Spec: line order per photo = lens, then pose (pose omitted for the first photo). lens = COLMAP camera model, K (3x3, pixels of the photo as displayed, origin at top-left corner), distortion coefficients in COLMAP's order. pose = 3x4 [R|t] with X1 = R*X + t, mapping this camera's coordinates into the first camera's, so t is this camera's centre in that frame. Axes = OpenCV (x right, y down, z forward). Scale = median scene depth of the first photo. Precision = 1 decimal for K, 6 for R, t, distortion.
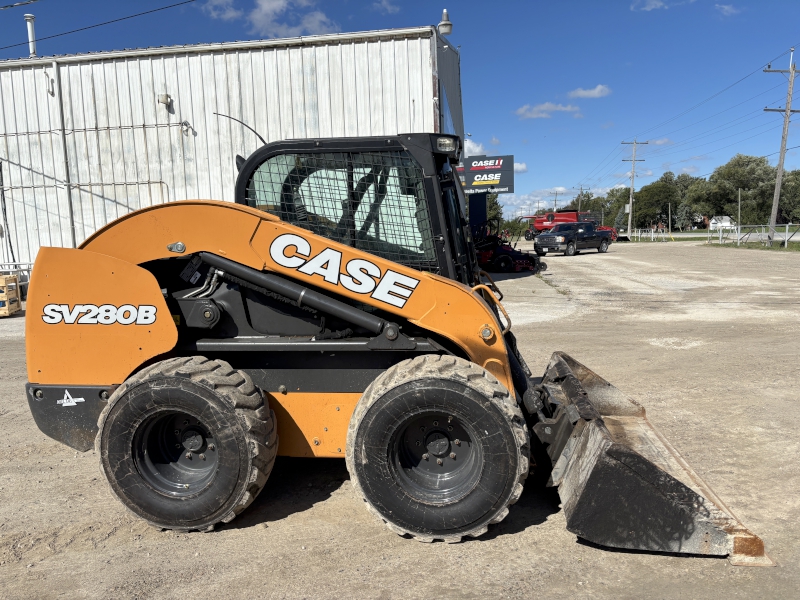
lens RADIAL K [[608.5, 0, 401.6], [0, 608.5, 313.5], [0, 0, 1]] dist [0.019456, -0.005305]
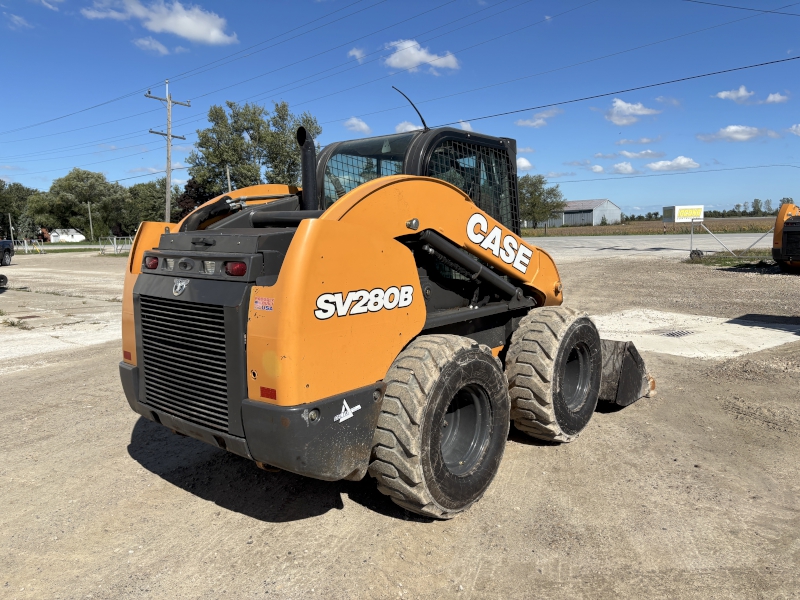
lens RADIAL K [[611.4, 0, 409.5], [0, 611.4, 299.4], [0, 0, 1]] dist [0.048709, -0.063363]
pose [[0.529789, -0.083483, 0.844011, -1.180982], [0.121669, 0.992332, 0.021782, -0.012090], [-0.839357, 0.091150, 0.535883, 0.496179]]
